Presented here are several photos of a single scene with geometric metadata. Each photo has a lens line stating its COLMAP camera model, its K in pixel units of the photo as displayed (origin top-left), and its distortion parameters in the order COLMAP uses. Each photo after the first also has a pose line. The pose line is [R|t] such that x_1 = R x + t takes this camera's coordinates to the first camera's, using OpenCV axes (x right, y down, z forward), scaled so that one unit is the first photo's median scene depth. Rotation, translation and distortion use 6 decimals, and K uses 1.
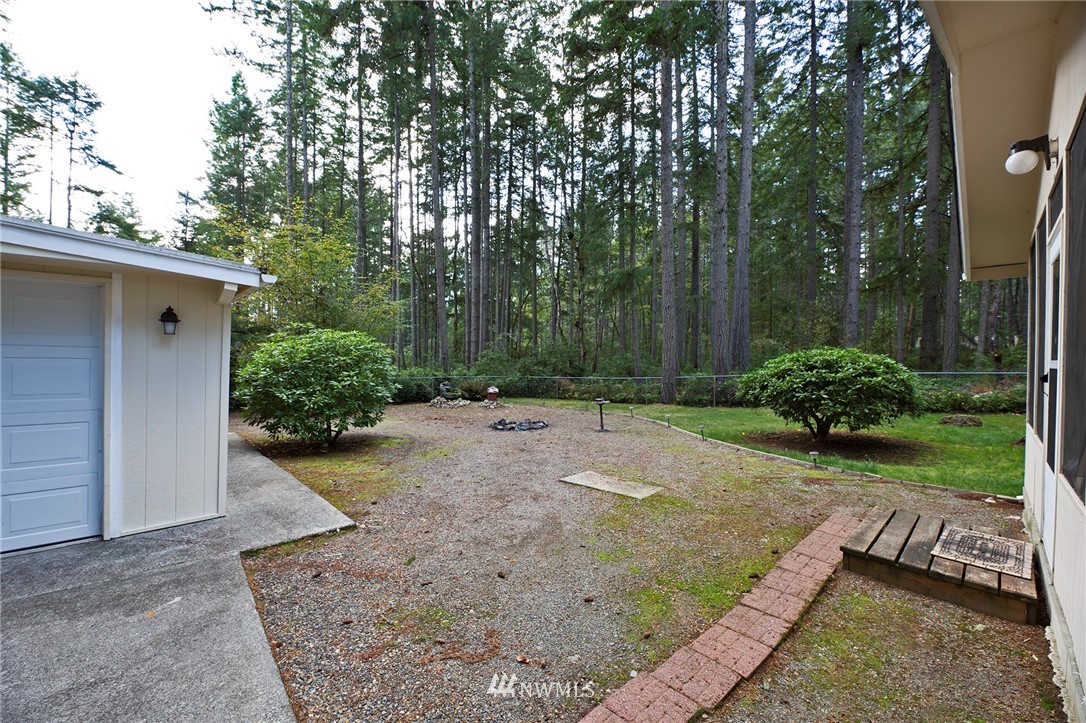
lens RADIAL K [[427.4, 0, 543.0], [0, 427.4, 361.5], [0, 0, 1]] dist [0.002940, 0.000591]
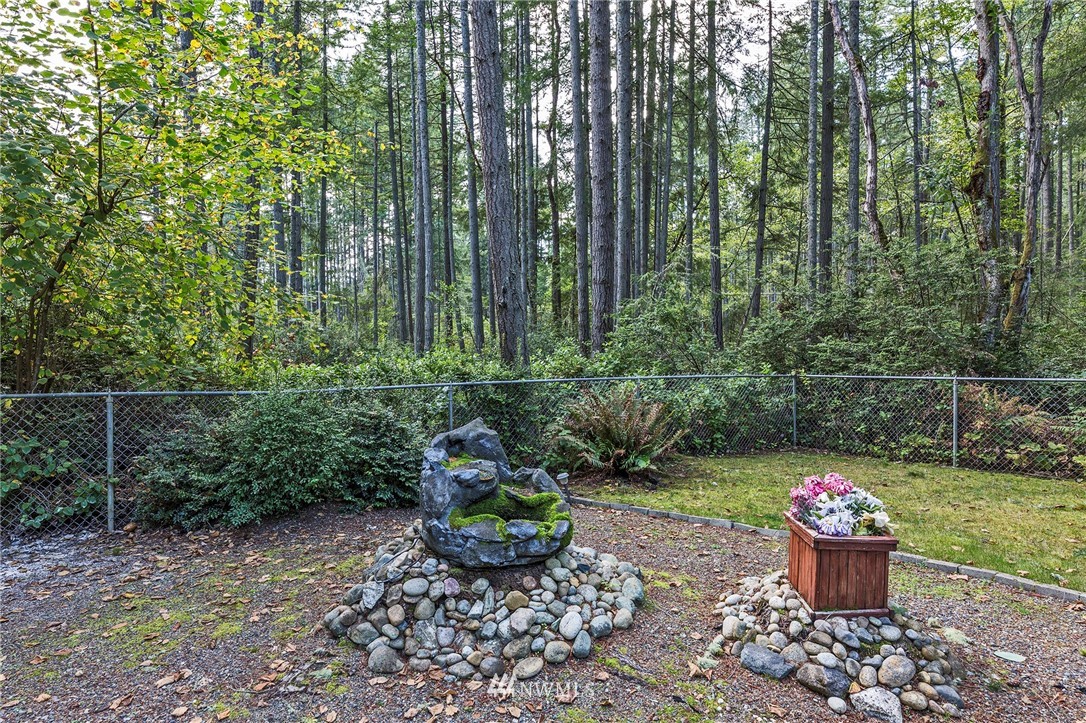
lens RADIAL K [[599.1, 0, 543.0], [0, 599.1, 361.5], [0, 0, 1]] dist [-0.001360, 0.000081]
pose [[0.974463, -0.010589, -0.224300, -0.119385], [0.014622, 0.999760, 0.016330, 0.018211], [0.224073, -0.019193, 0.974383, 0.613060]]
